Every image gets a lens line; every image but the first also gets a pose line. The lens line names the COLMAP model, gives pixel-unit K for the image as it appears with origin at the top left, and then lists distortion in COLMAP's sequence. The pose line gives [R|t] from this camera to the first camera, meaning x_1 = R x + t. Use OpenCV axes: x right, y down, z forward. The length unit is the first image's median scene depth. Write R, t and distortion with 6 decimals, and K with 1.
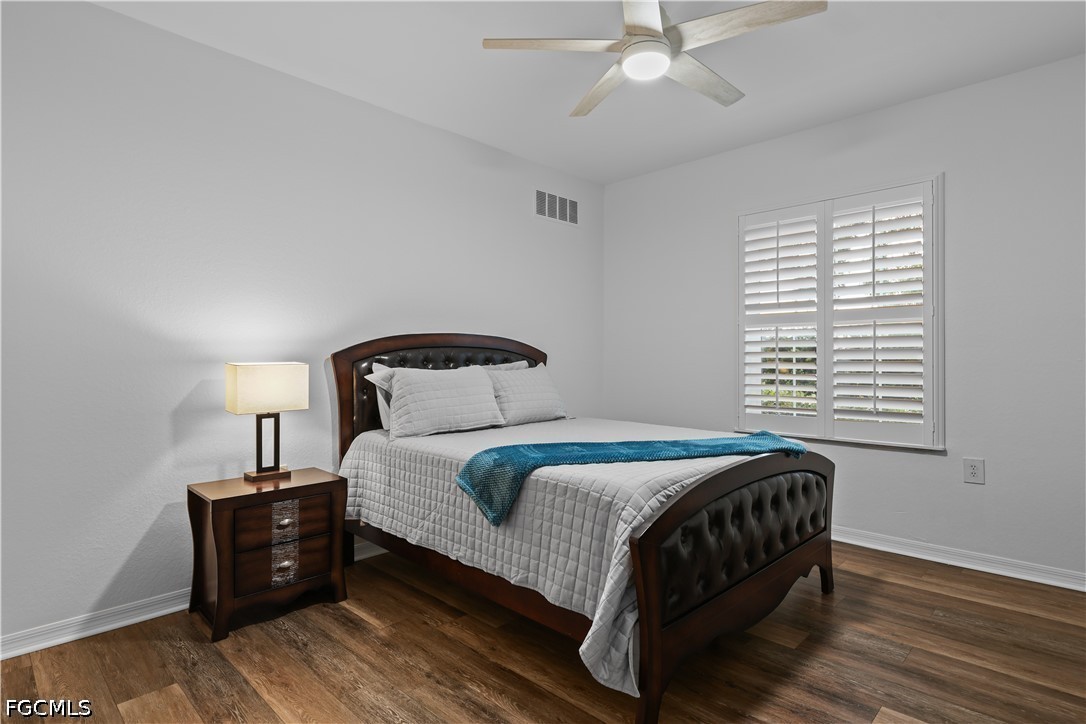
lens RADIAL K [[571.2, 0, 544.0], [0, 571.2, 358.8], [0, 0, 1]] dist [0.005923, 0.001240]
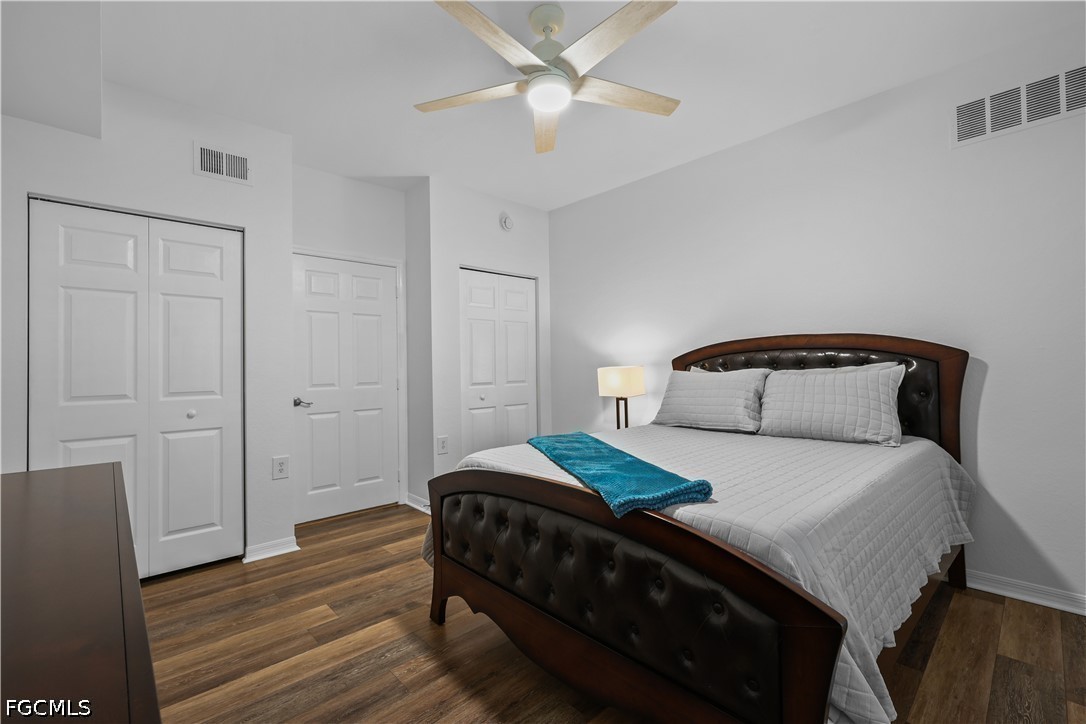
lens RADIAL K [[469.8, 0, 544.1], [0, 469.8, 359.5], [0, 0, 1]] dist [0.002752, 0.000148]
pose [[-0.055613, -0.010284, -0.998399, 0.896629], [0.025827, 0.999598, -0.011735, -0.004176], [0.998118, -0.026439, -0.055325, 0.861578]]
